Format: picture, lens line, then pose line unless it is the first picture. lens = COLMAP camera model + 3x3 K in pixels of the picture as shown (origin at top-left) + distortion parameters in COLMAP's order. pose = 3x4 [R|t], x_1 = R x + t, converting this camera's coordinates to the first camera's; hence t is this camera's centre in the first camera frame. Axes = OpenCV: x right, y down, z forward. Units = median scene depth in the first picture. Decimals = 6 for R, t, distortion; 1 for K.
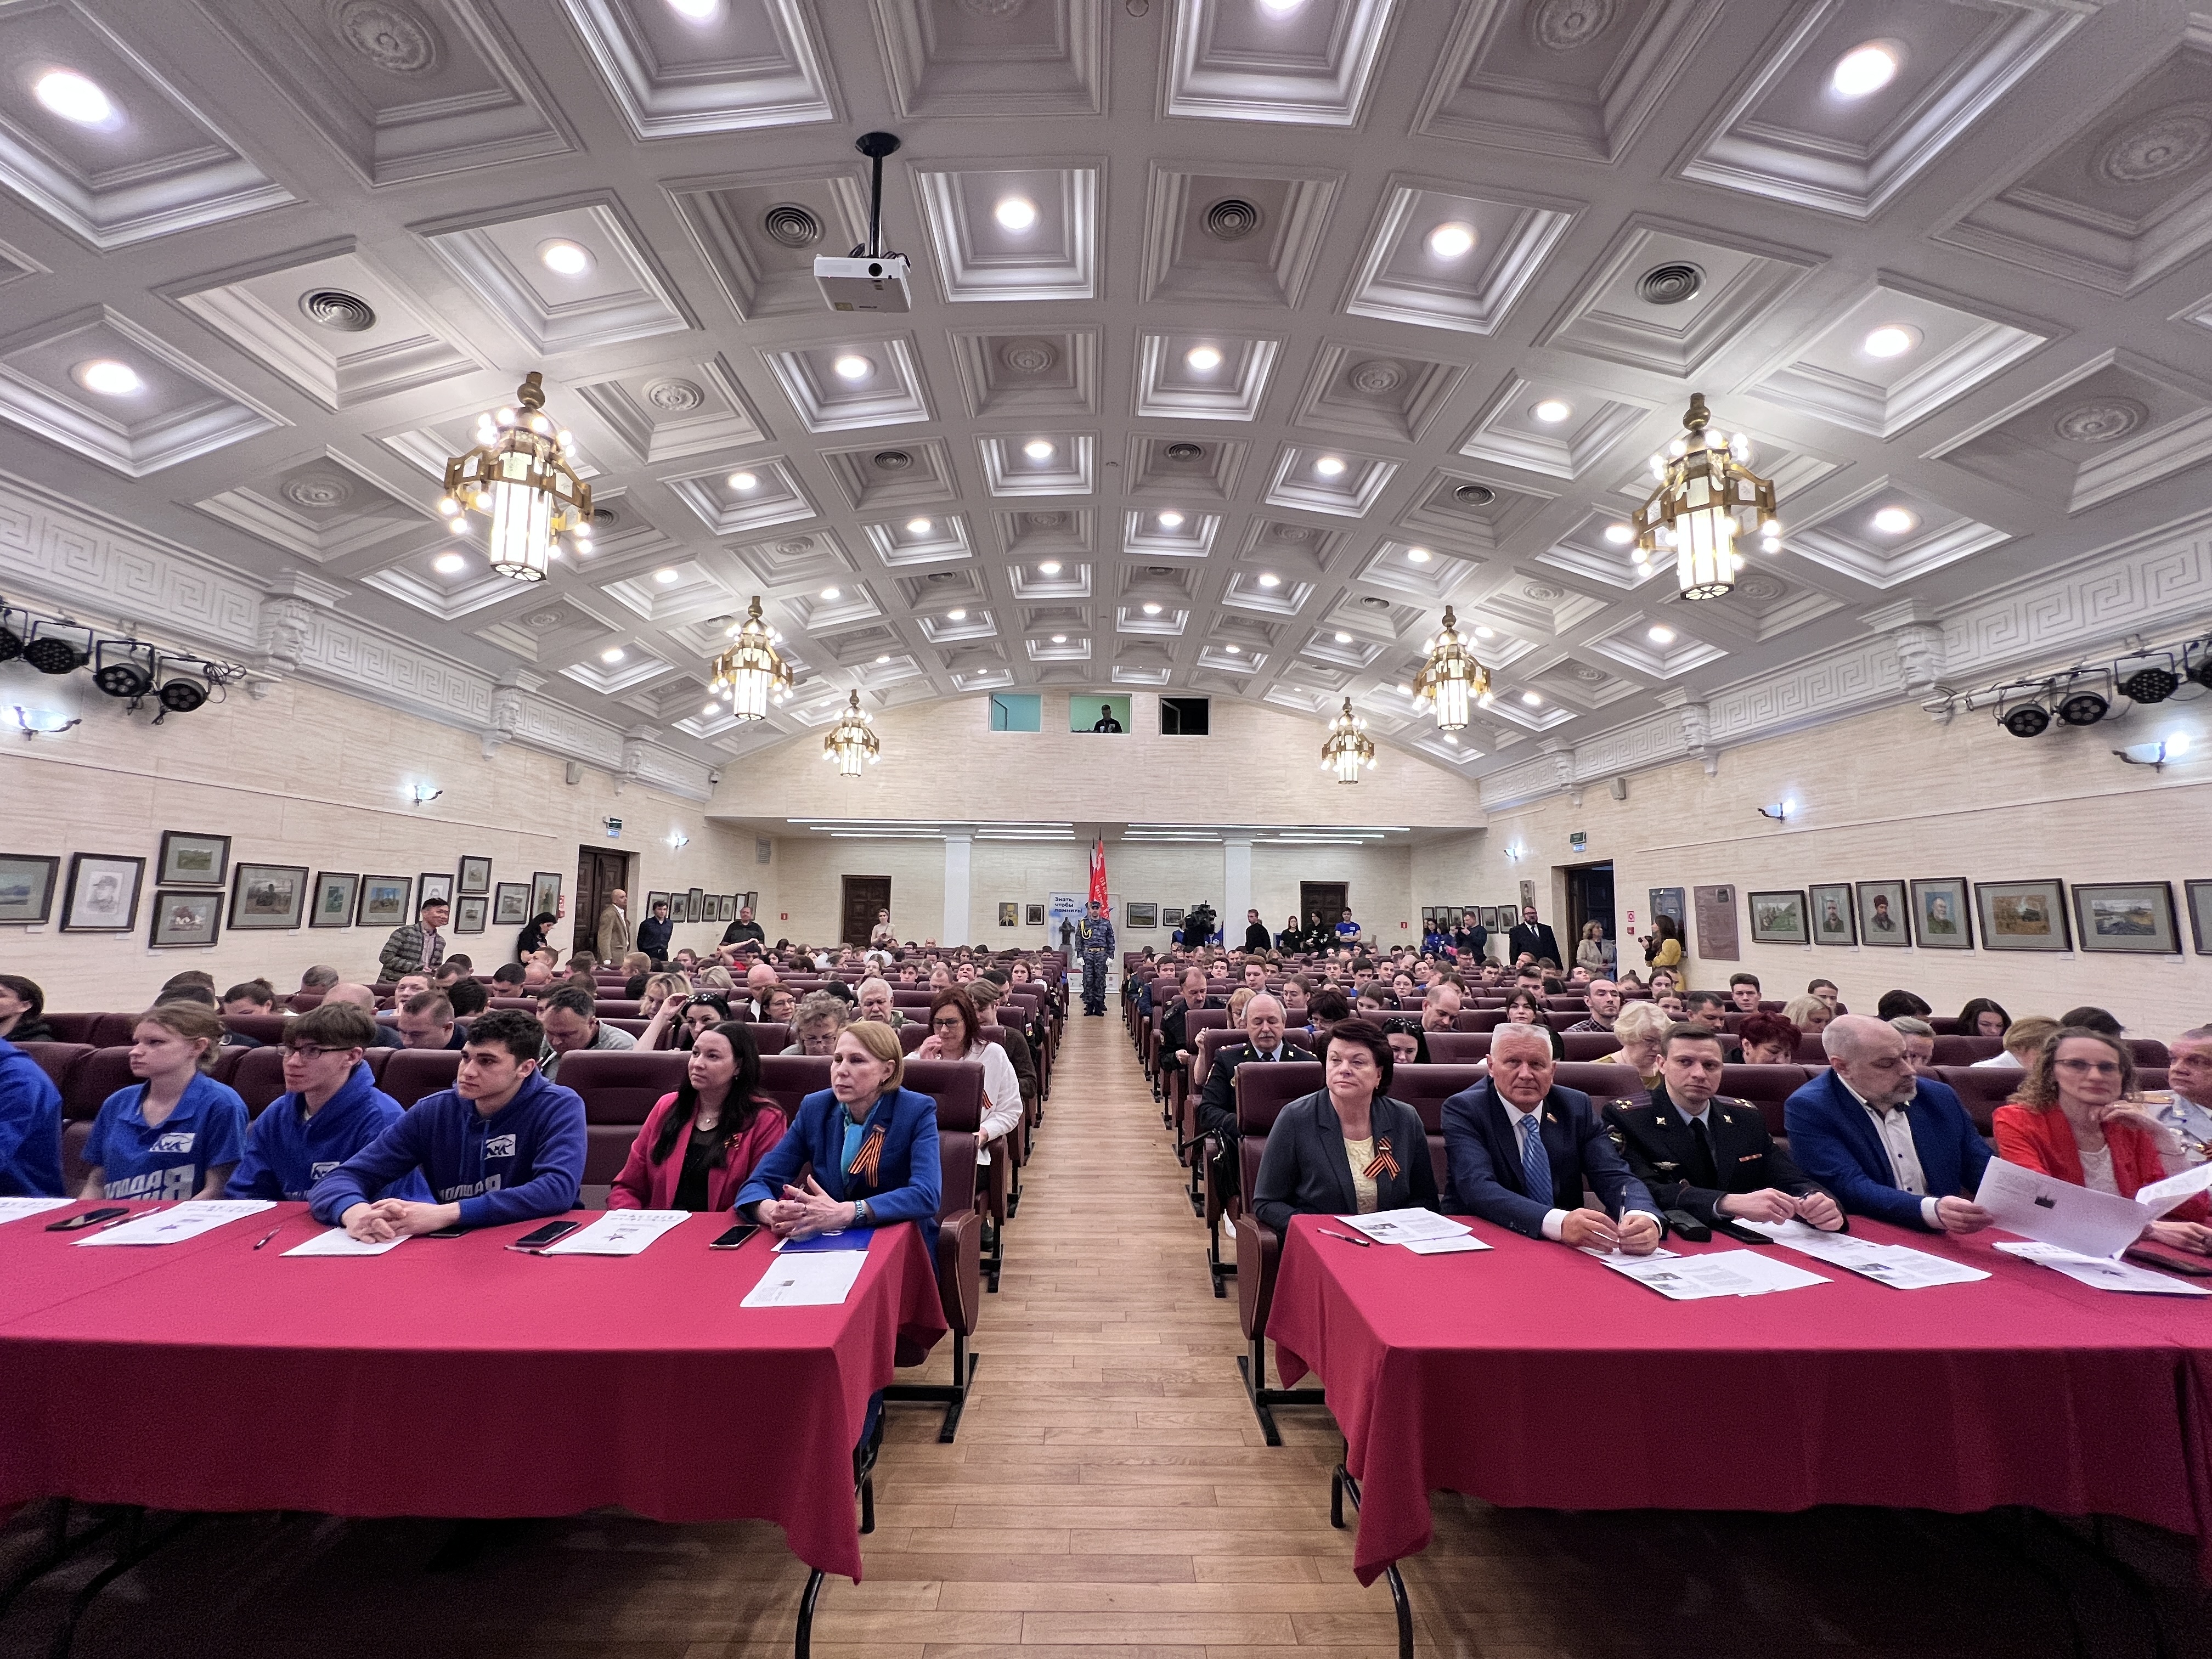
lens RADIAL K [[881.4, 0, 1096.6], [0, 881.4, 830.7], [0, 0, 1]] dist [-0.002127, -0.000383]
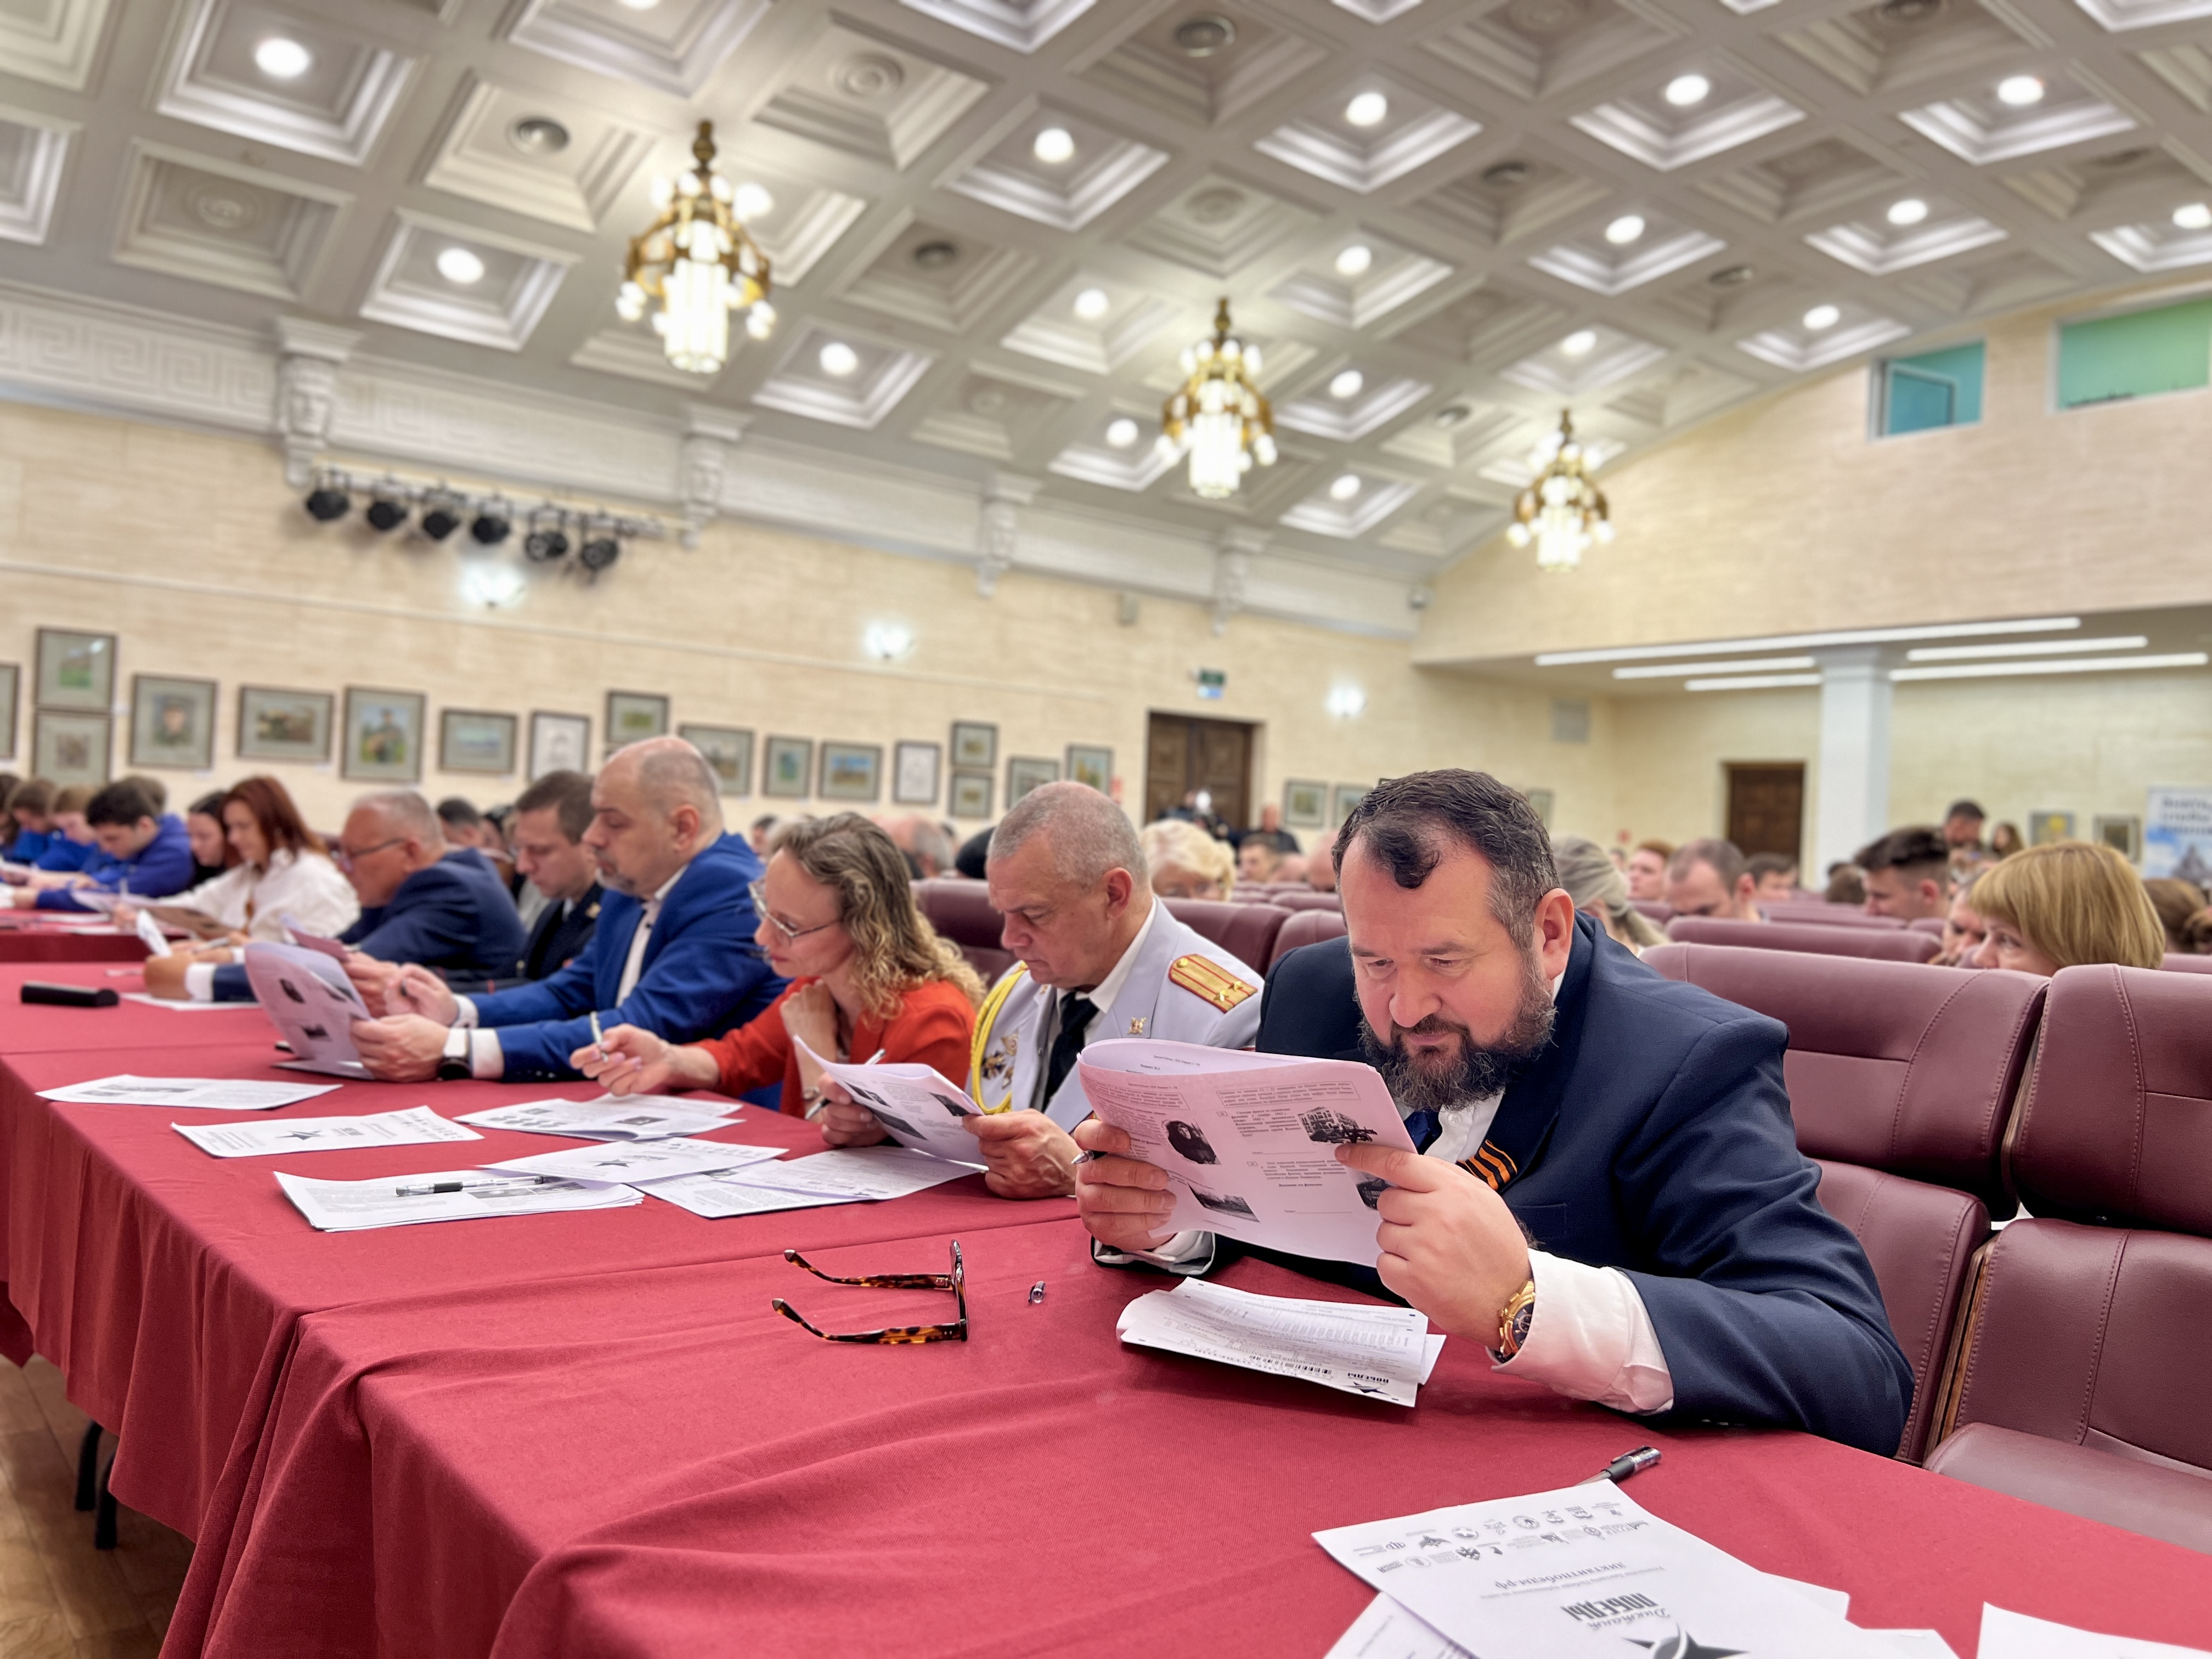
lens RADIAL K [[1669.8, 0, 1106.0], [0, 1669.8, 829.5], [0, 0, 1]] dist [0.037227, -0.038867]
pose [[0.622820, 0.006125, -0.782342, 0.427075], [0.040945, 0.998344, 0.040413, 0.055268], [0.781293, -0.057203, 0.621537, 0.126994]]
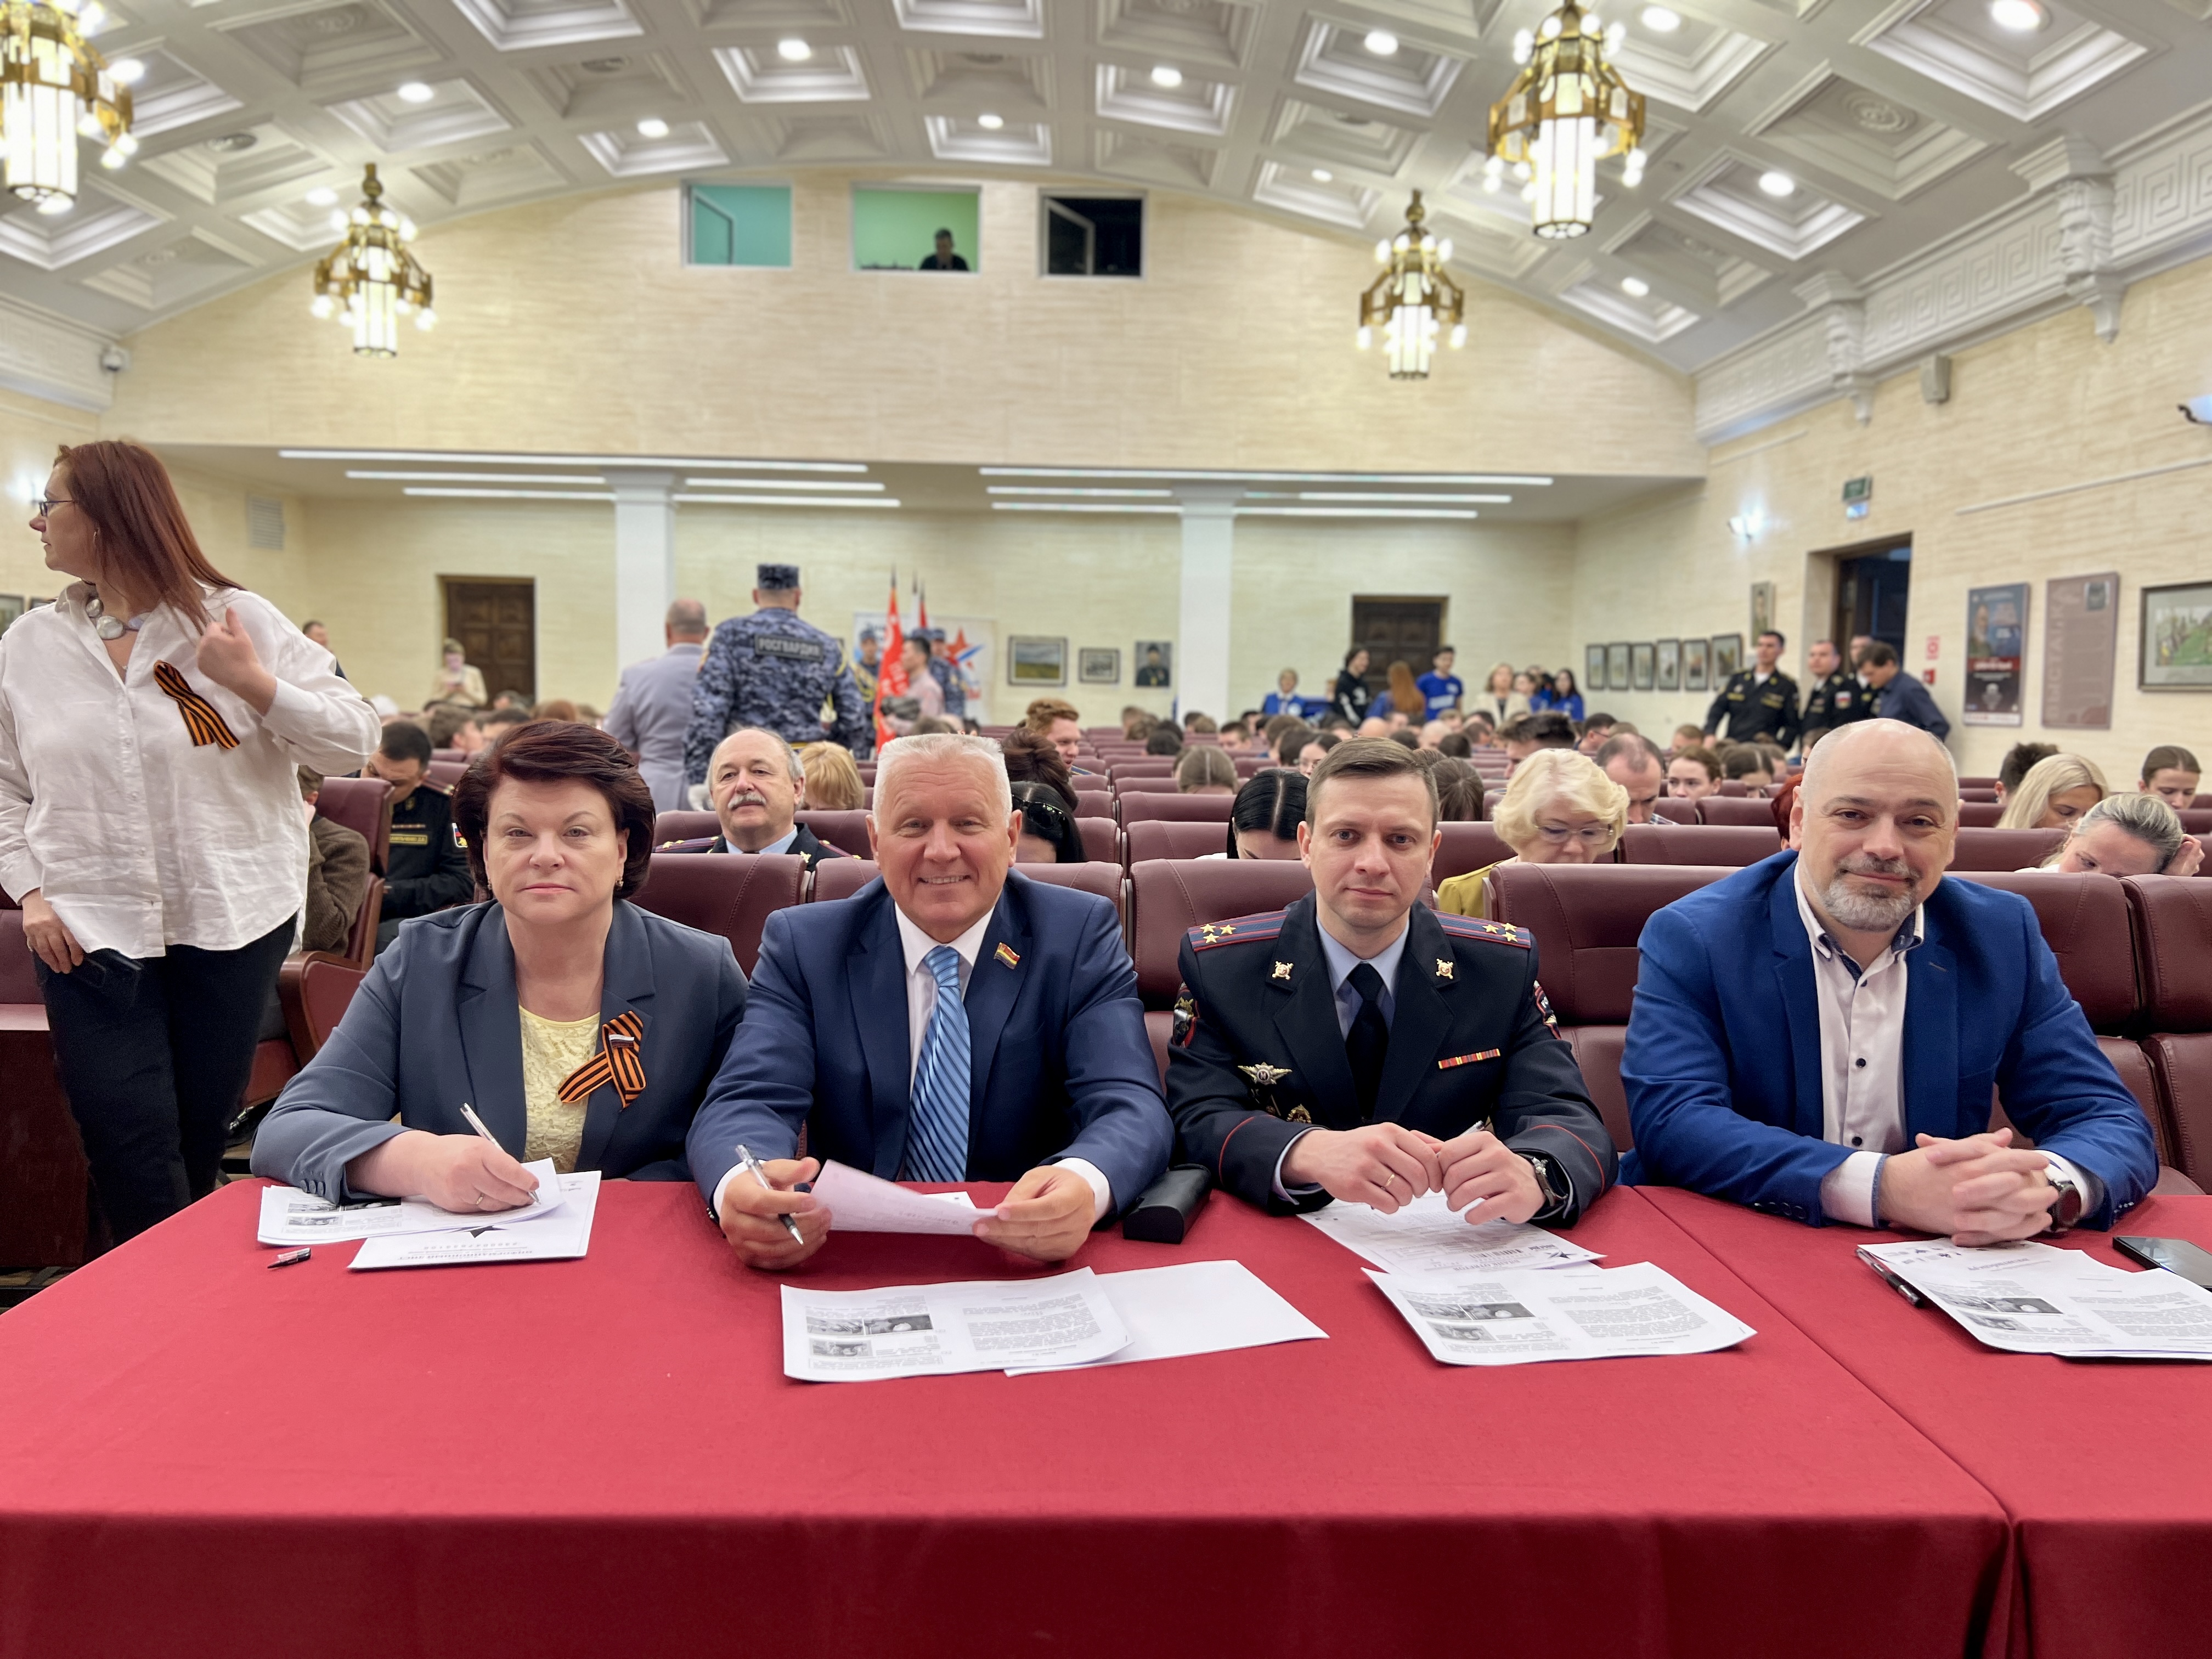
lens RADIAL K [[1669.8, 0, 1106.0], [0, 1669.8, 829.5], [0, 0, 1]] dist [0.037227, -0.038867]
pose [[0.999977, 0.005159, 0.004442, 0.133961], [-0.005872, 0.983766, 0.179358, 0.030003], [-0.003444, -0.179379, 0.983774, 0.058857]]
